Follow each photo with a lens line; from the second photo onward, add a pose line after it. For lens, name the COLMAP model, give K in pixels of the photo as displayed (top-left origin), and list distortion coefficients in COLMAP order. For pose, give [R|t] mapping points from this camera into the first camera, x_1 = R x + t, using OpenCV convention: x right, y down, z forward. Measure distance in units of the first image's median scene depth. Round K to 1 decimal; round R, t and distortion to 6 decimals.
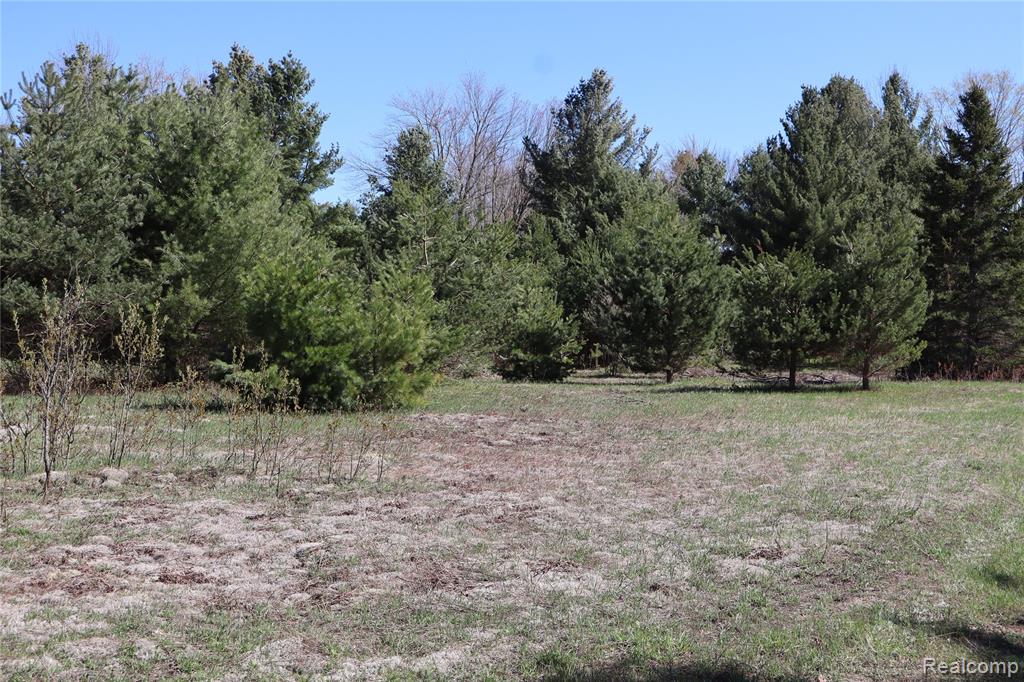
lens RADIAL K [[1459.7, 0, 513.0], [0, 1459.7, 335.3], [0, 0, 1]] dist [0.014823, 0.000000]
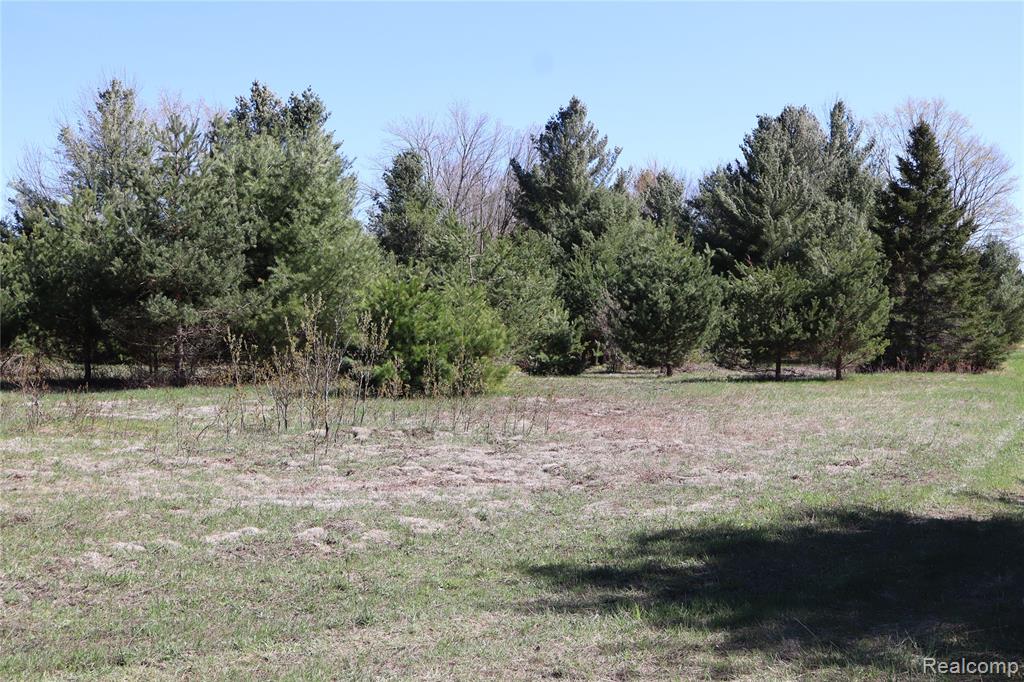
lens RADIAL K [[1381.1, 0, 510.0], [0, 1381.1, 345.4], [0, 0, 1]] dist [0.023228, 0.000000]
pose [[0.999551, -0.007882, 0.028911, -0.047744], [0.007781, 0.999963, 0.003604, 0.002109], [-0.028938, -0.003377, 0.999576, -0.100459]]
